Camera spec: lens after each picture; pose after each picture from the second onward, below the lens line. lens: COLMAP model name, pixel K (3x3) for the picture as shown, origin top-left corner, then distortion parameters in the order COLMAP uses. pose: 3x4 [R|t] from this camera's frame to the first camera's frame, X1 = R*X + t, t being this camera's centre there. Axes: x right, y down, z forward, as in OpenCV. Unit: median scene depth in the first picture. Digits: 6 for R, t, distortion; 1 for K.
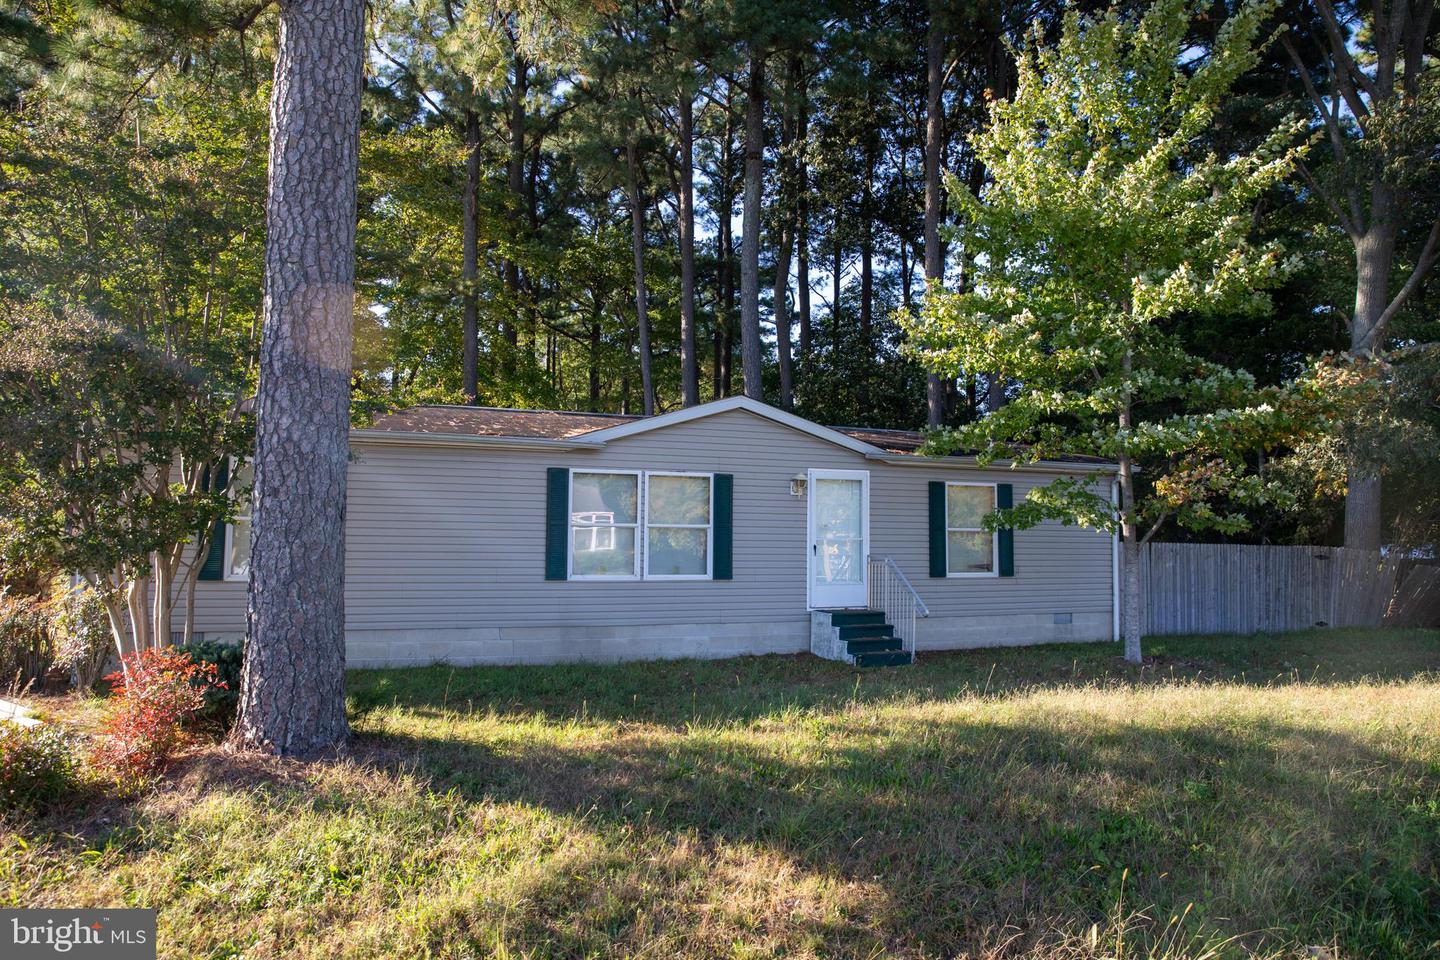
lens RADIAL K [[979.1, 0, 720.0], [0, 979.1, 480.0], [0, 0, 1]] dist [-0.113477, 0.085421]
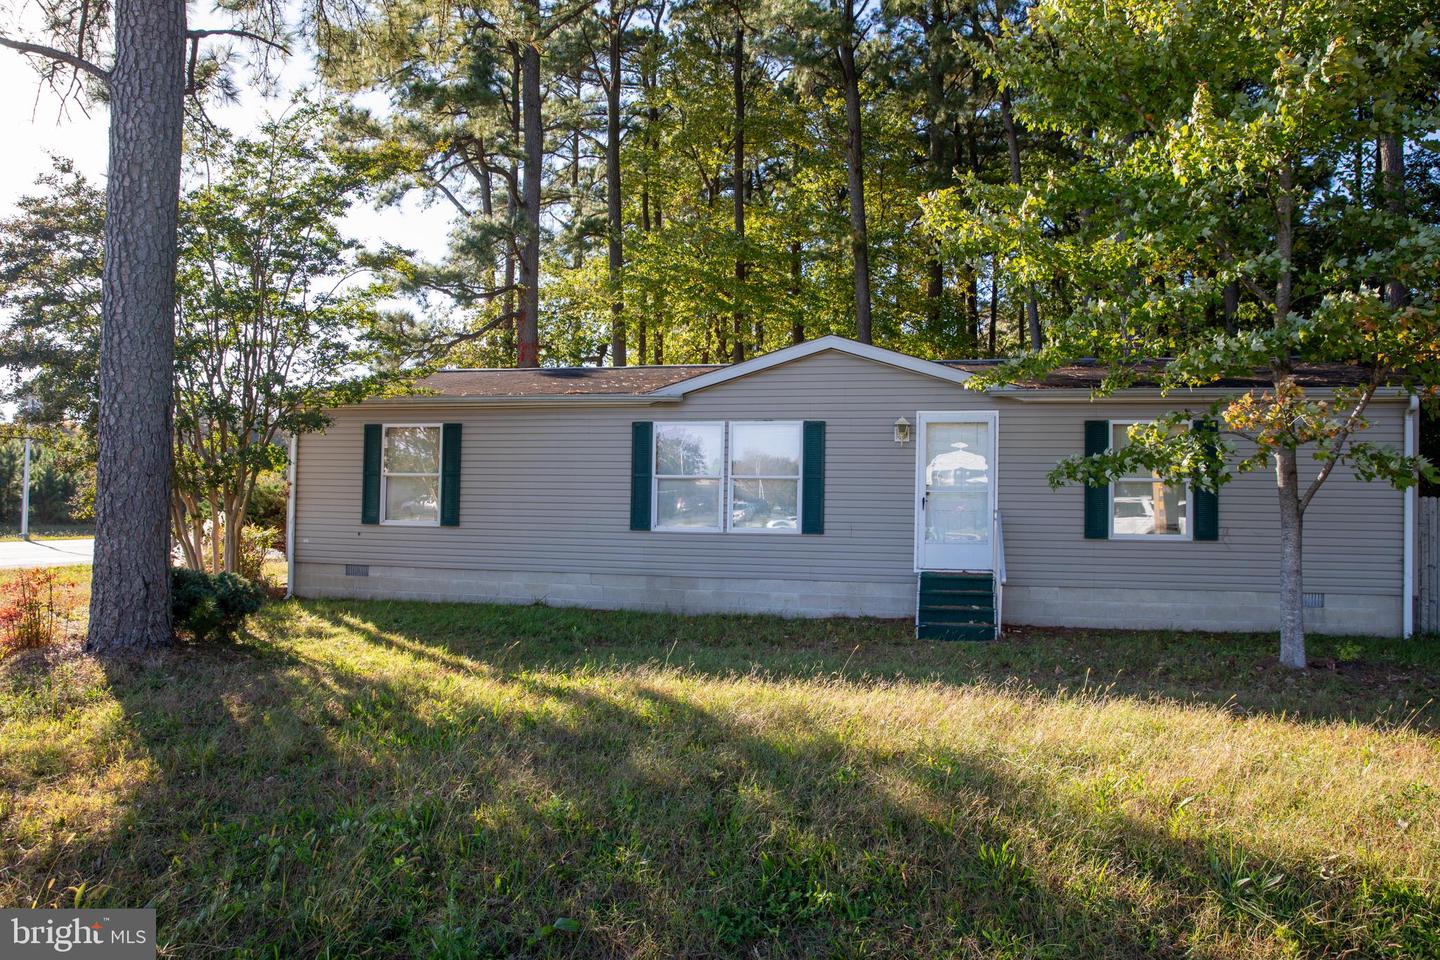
lens RADIAL K [[980.9, 0, 714.3], [0, 980.9, 486.1], [0, 0, 1]] dist [-0.149764, 0.140688]
pose [[0.824831, -0.002630, -0.565373, 0.478370], [0.031407, 0.998658, 0.041175, 0.015171], [0.564506, -0.051719, 0.823807, 0.187506]]
